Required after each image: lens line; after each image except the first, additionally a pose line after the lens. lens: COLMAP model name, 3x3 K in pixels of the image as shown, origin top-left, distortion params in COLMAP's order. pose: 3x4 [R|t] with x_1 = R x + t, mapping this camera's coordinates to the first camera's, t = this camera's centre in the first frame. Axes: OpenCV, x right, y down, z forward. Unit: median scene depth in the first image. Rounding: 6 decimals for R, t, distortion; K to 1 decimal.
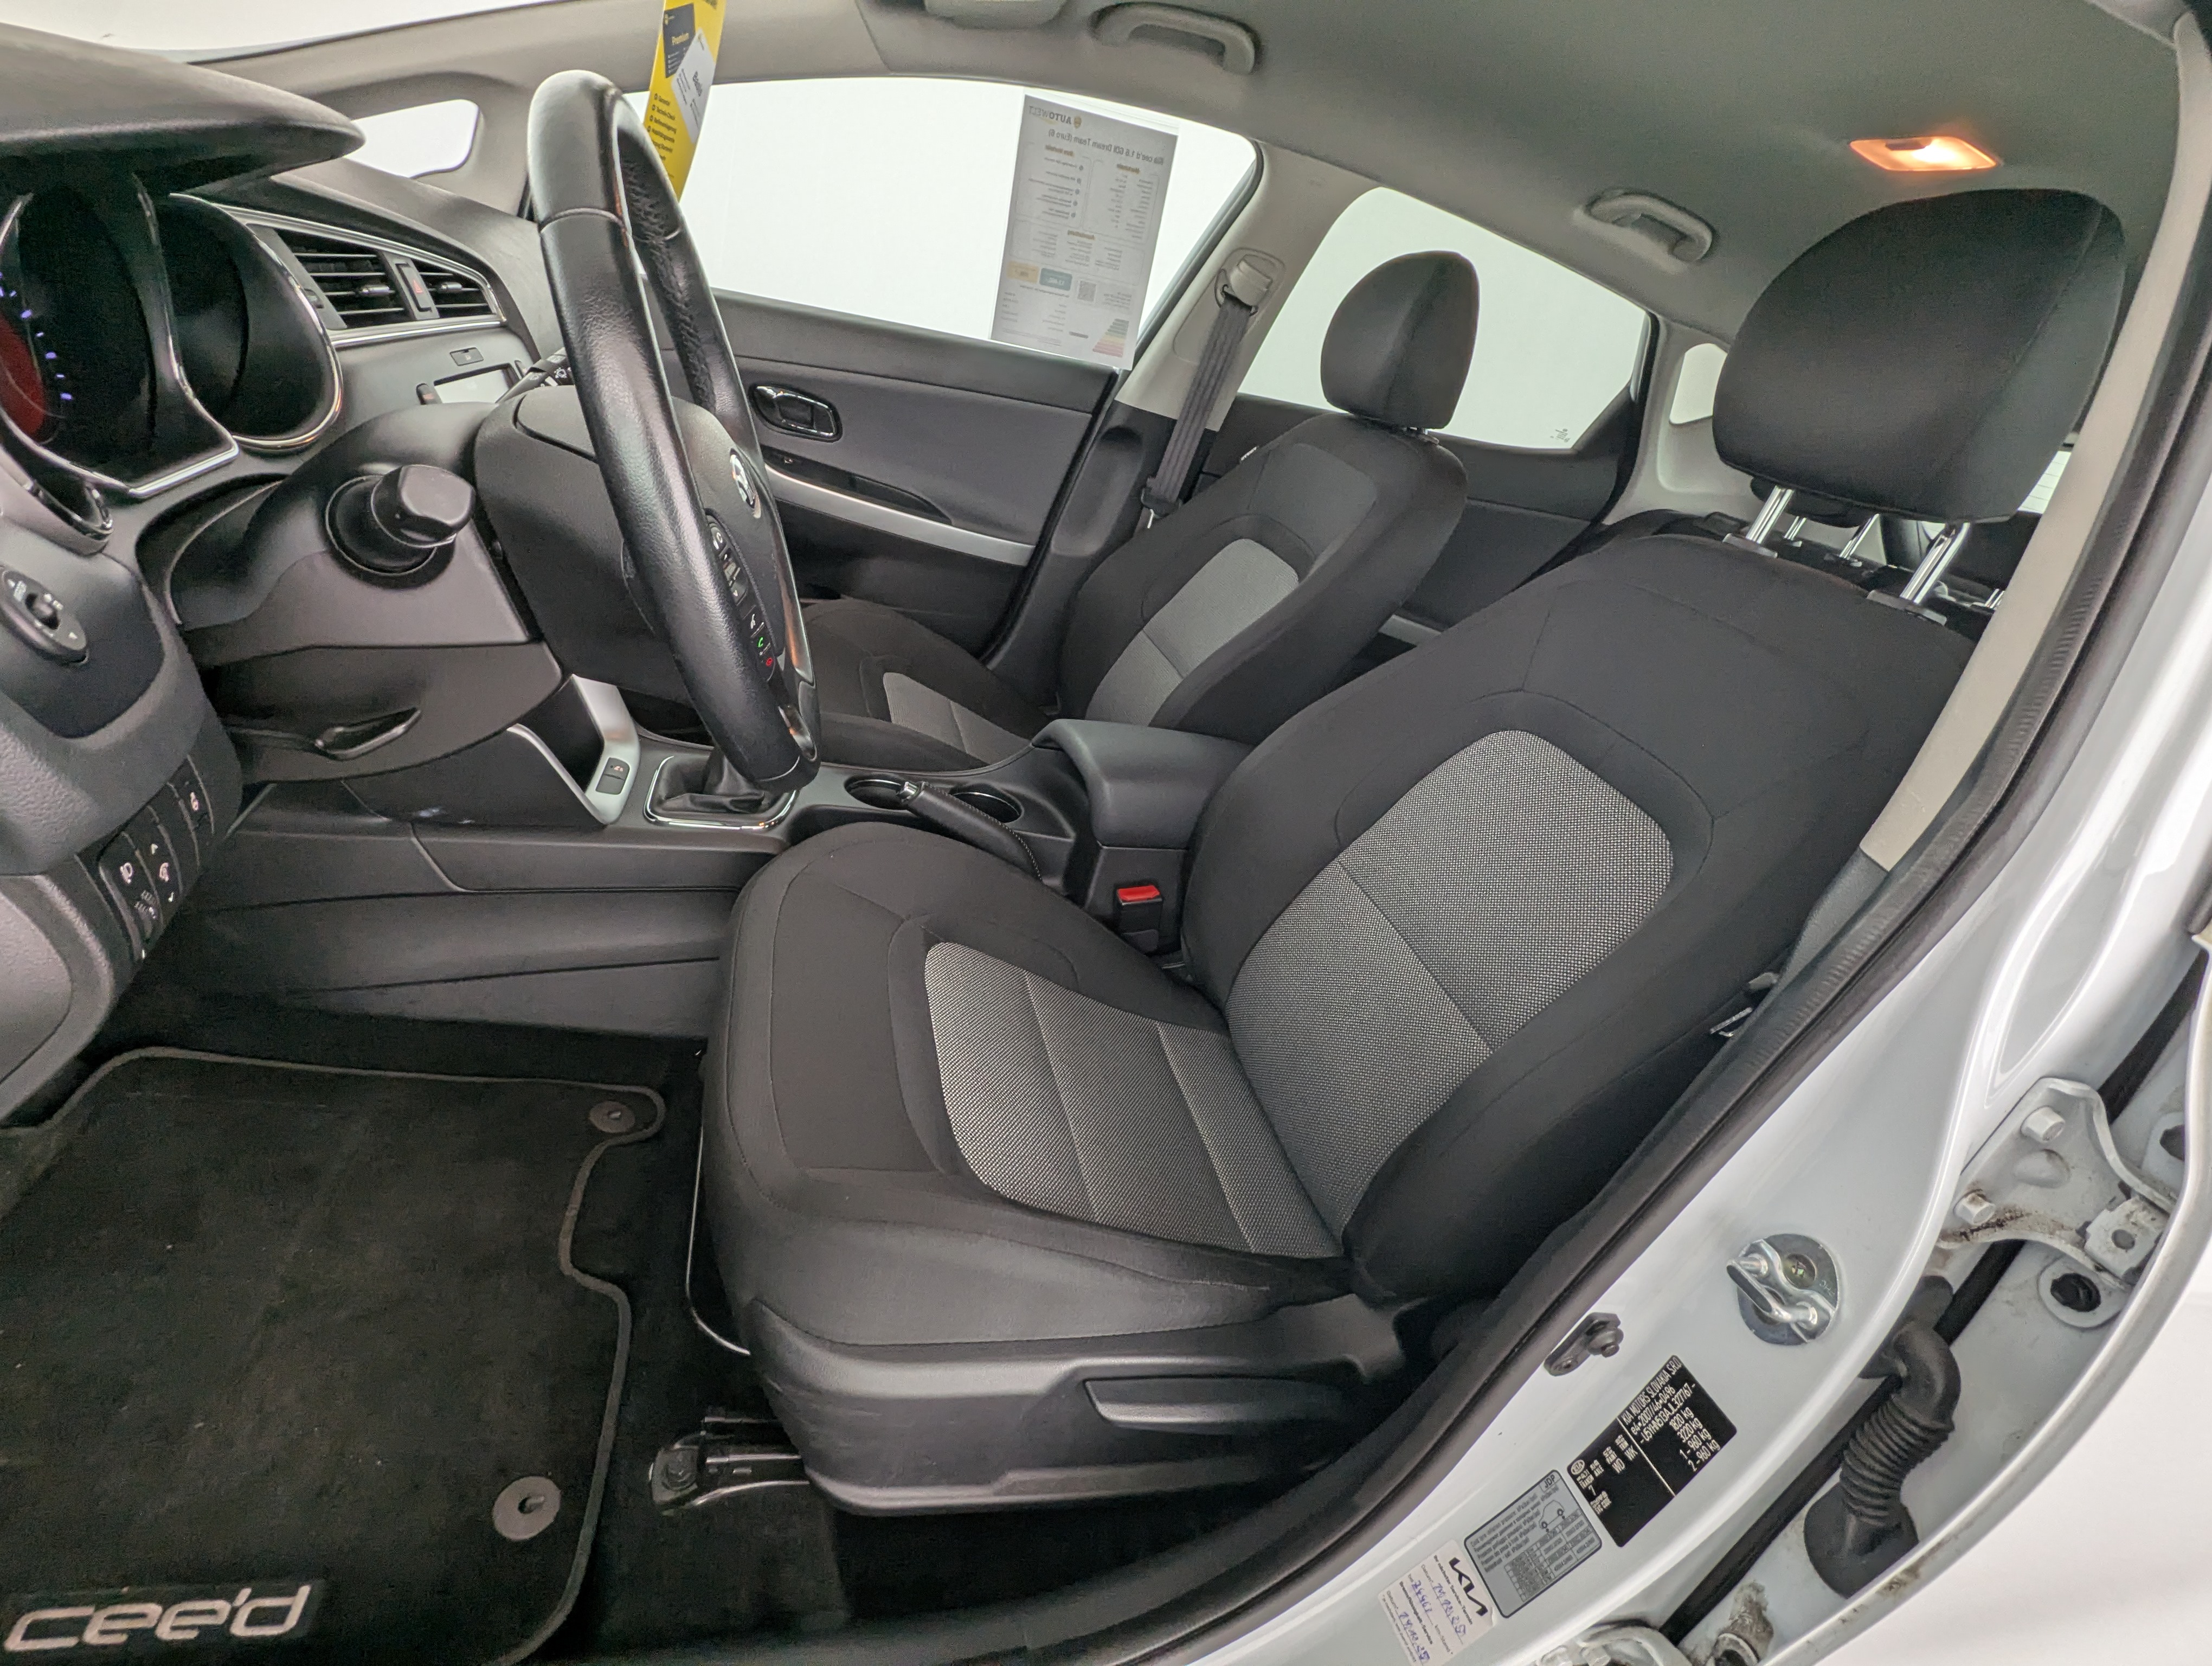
lens RADIAL K [[1049.2, 0, 1106.0], [0, 1049.2, 833.0], [0, 0, 1]] dist [-0.000401, 0.001853]
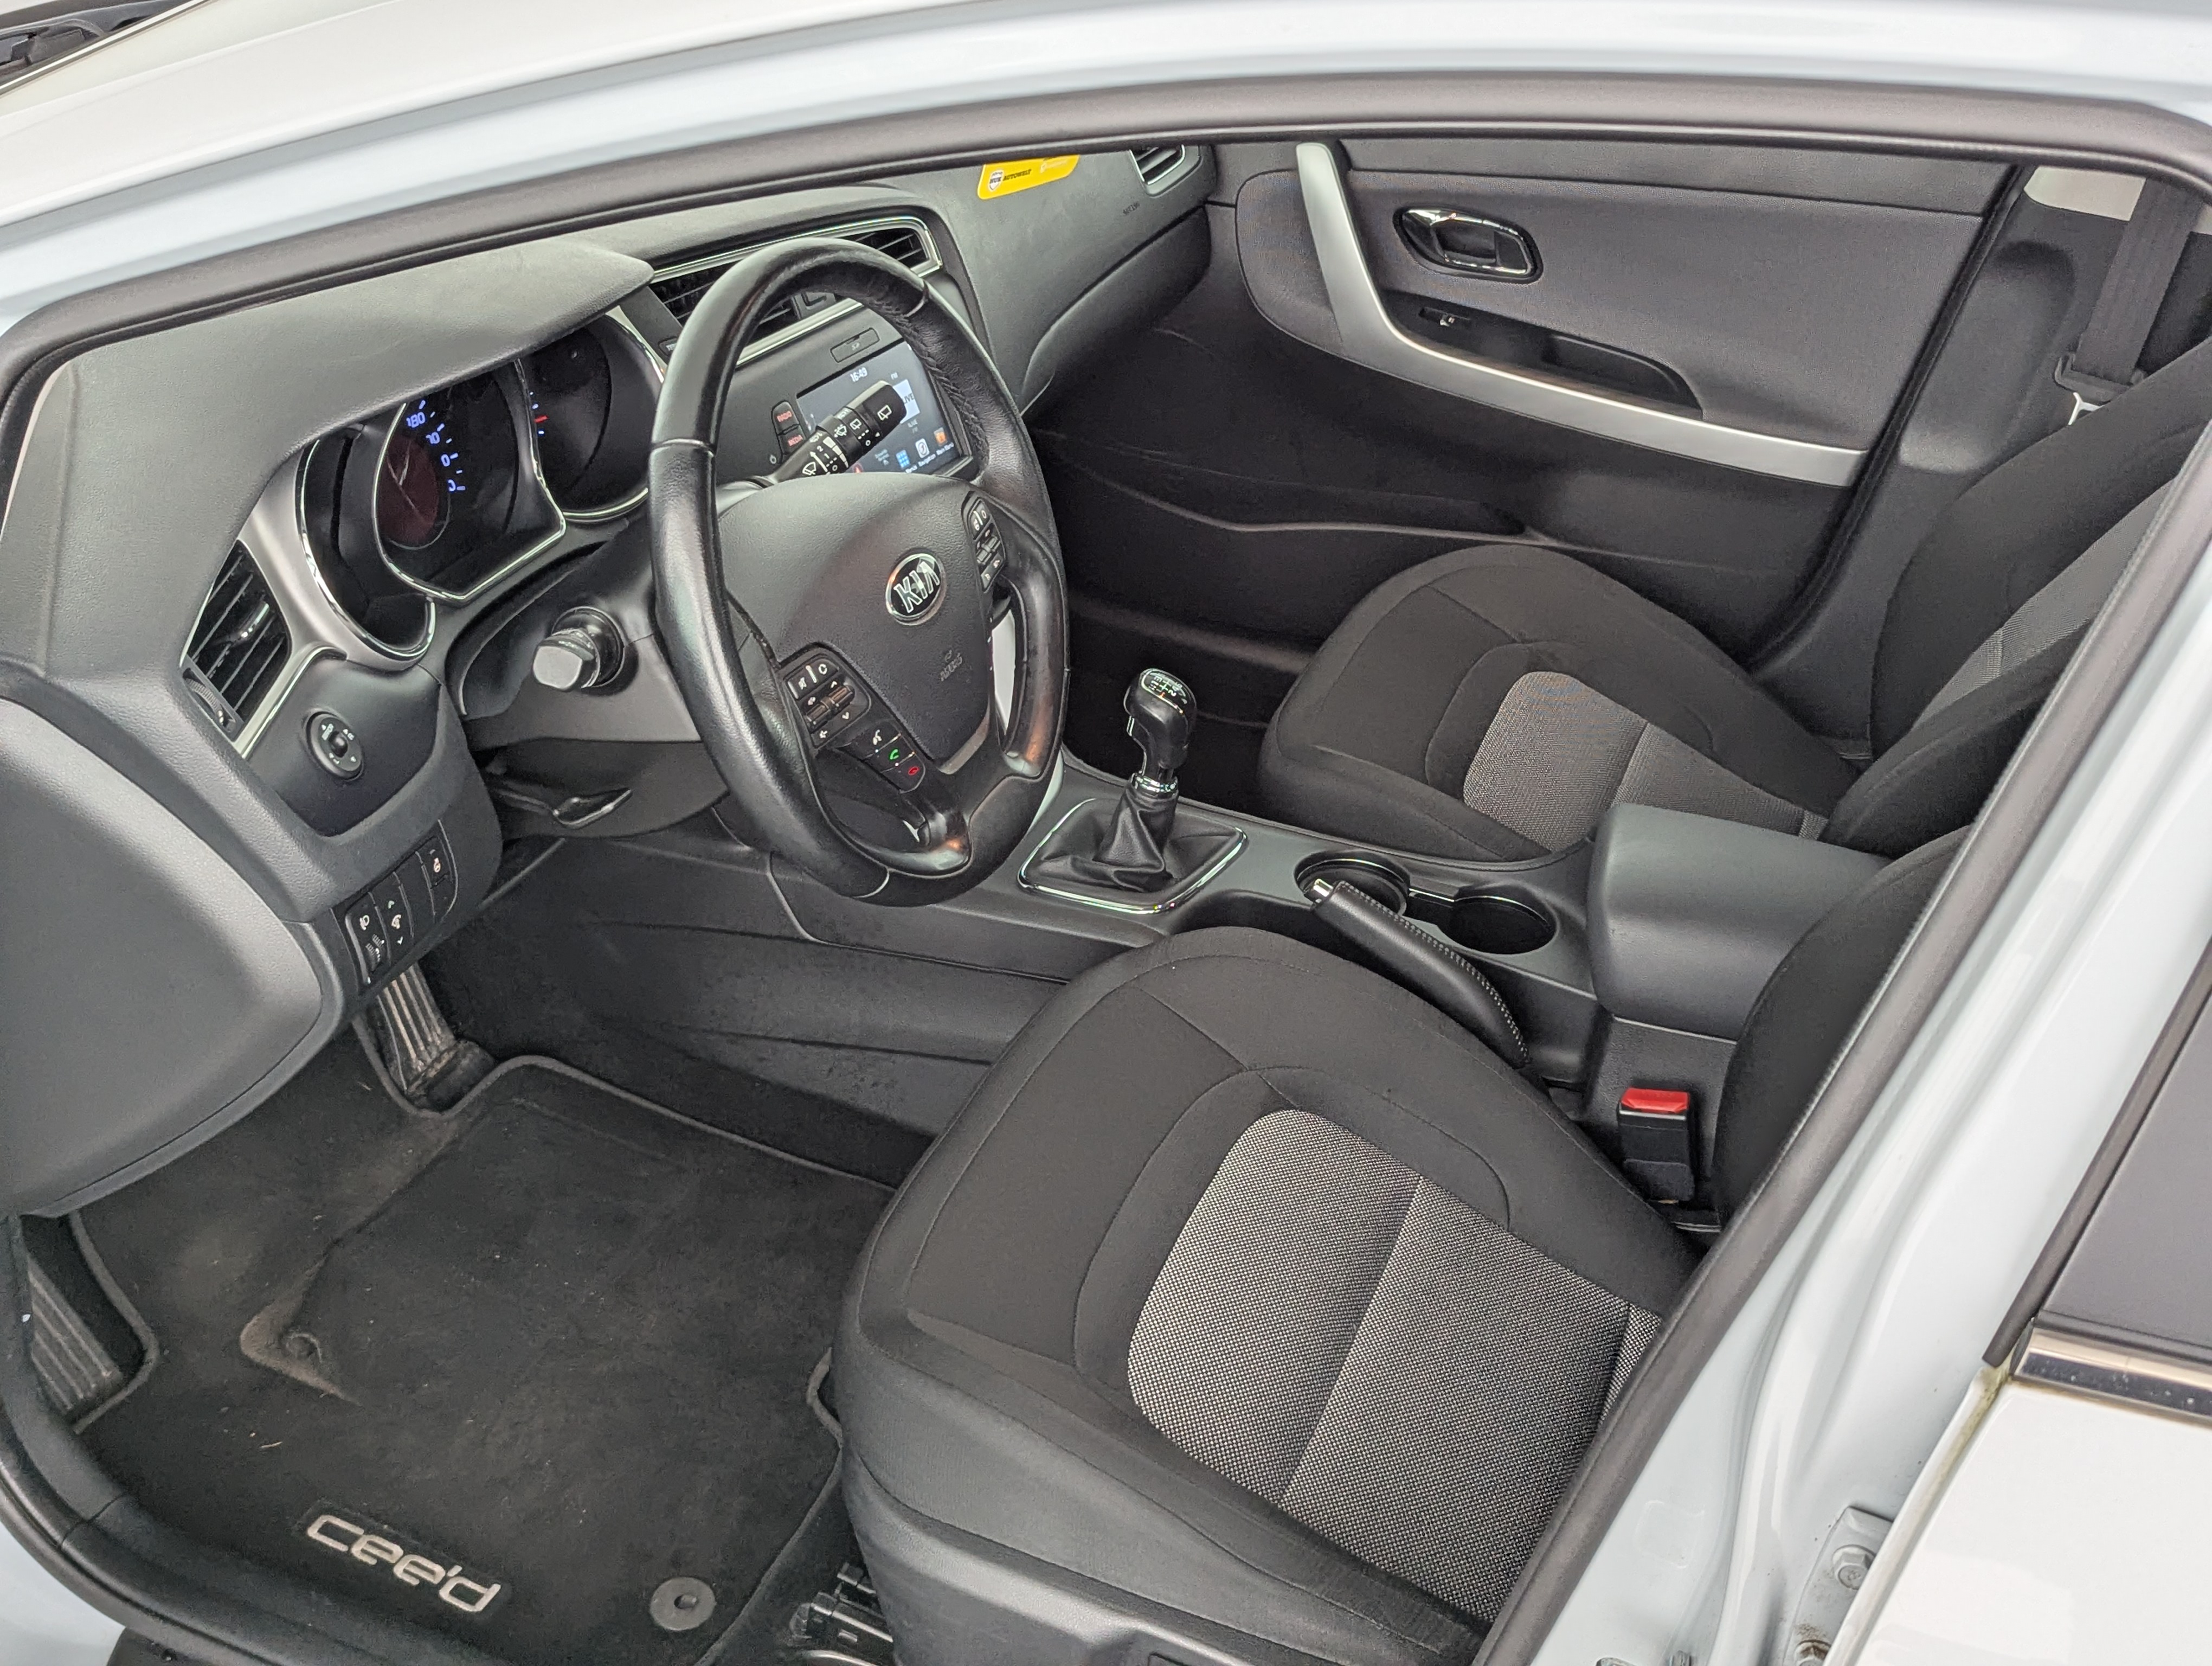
lens RADIAL K [[2209.0, 0, 1106.0], [0, 2209.0, 833.0], [0, 0, 1]] dist [0.022301, -0.025583]
pose [[0.809656, 0.123206, -0.573826, 0.842422], [-0.130877, 0.991000, 0.028113, -0.158626], [0.572126, 0.052339, 0.818494, -0.468882]]
